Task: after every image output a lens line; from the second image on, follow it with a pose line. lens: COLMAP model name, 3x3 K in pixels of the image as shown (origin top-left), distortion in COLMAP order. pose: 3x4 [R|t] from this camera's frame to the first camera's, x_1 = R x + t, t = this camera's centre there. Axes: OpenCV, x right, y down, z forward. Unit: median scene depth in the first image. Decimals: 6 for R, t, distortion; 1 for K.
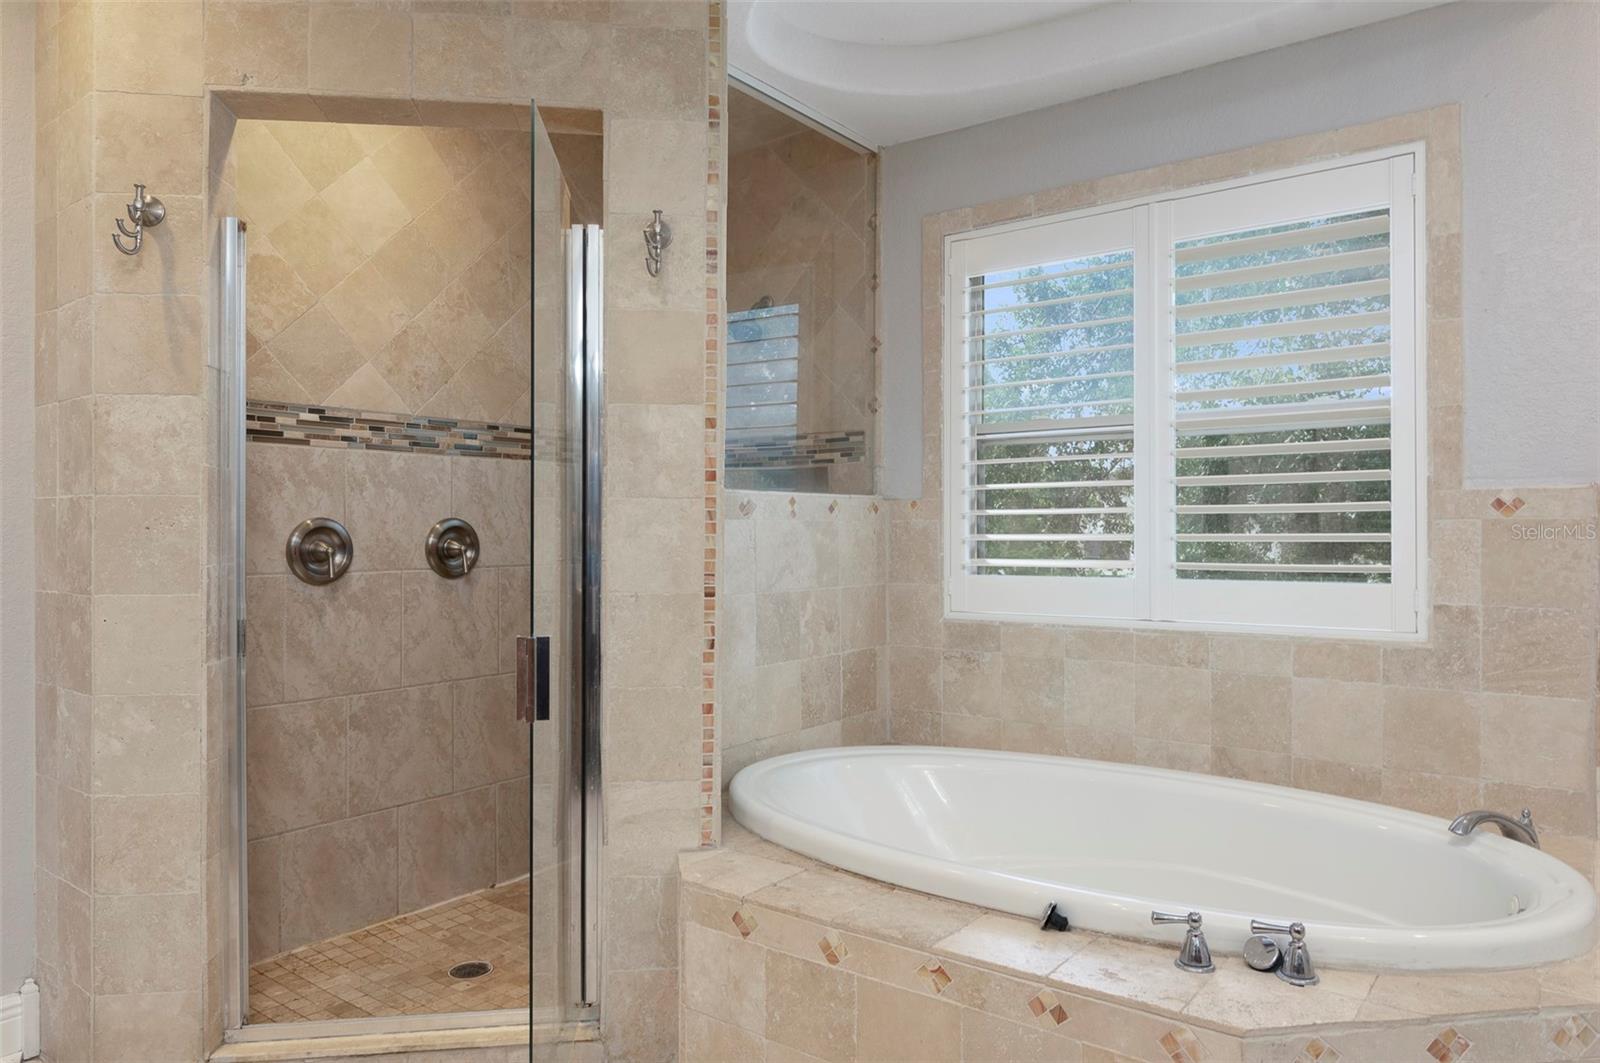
lens RADIAL K [[1060.8, 0, 807.3], [0, 1060.8, 539.3], [0, 0, 1]] dist [-0.007509, -0.001873]
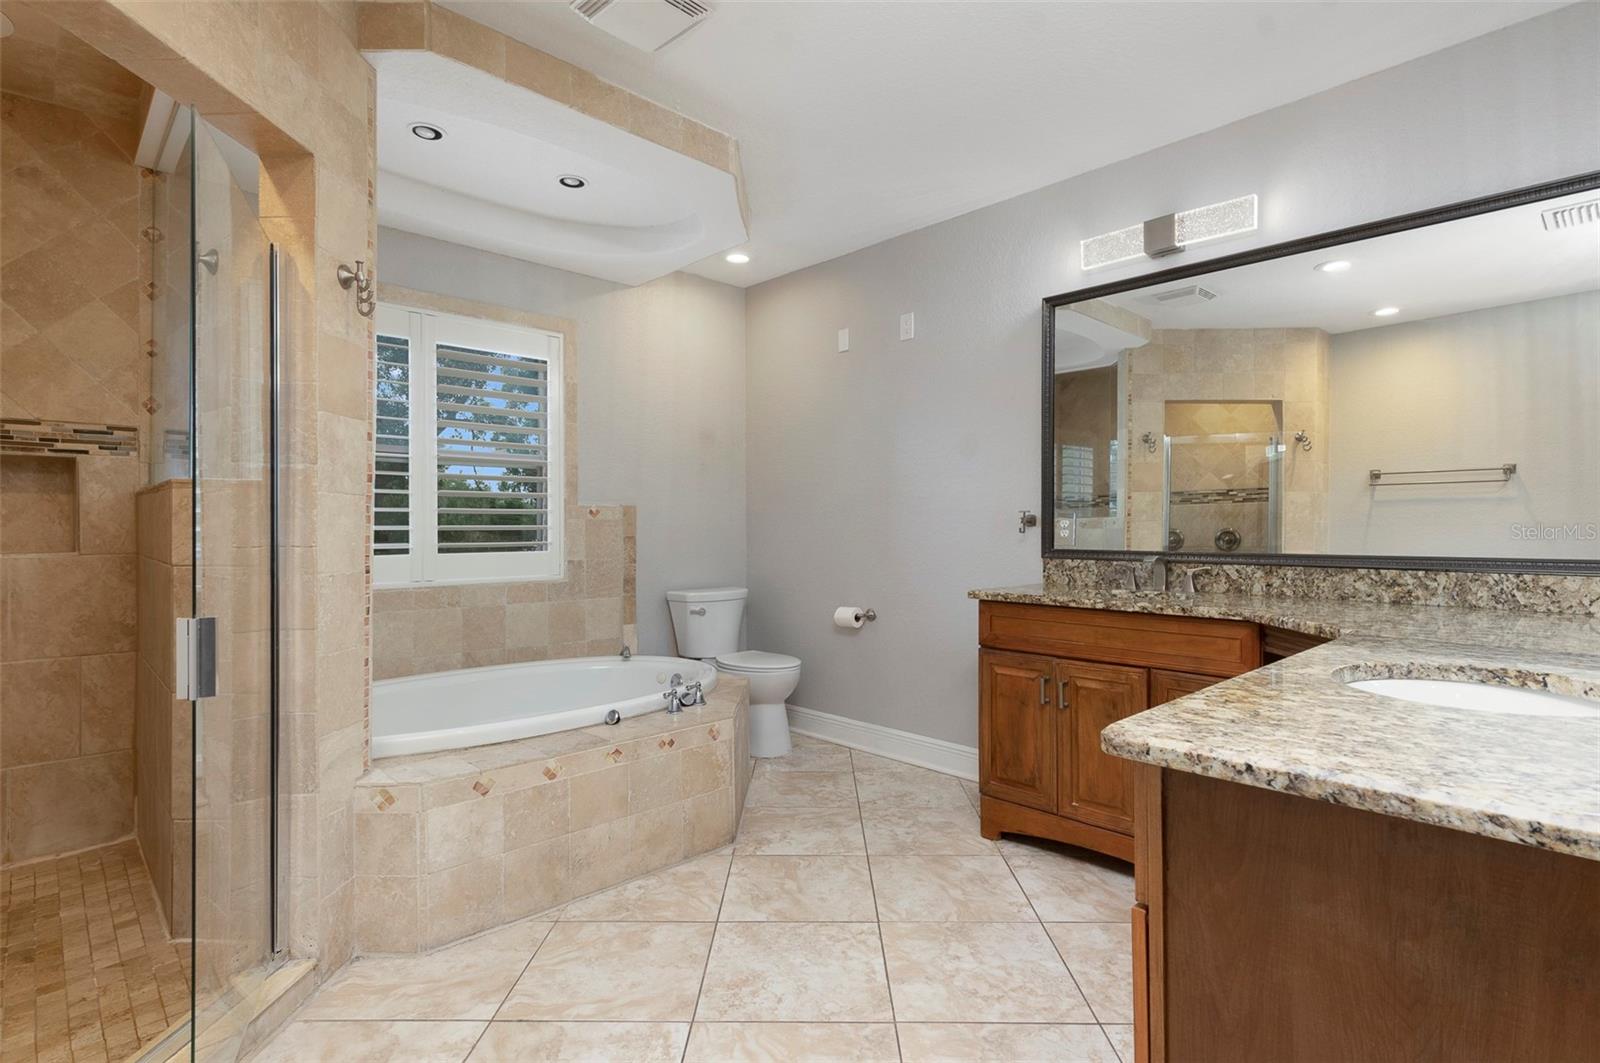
lens RADIAL K [[797.3, 0, 813.6], [0, 797.3, 534.3], [0, 0, 1]] dist [0.005147, -0.000740]
pose [[0.136028, -0.007368, 0.990678, -0.857467], [0.007661, 0.999950, 0.006385, 0.004853], [-0.990675, 0.006721, 0.136078, 0.303348]]
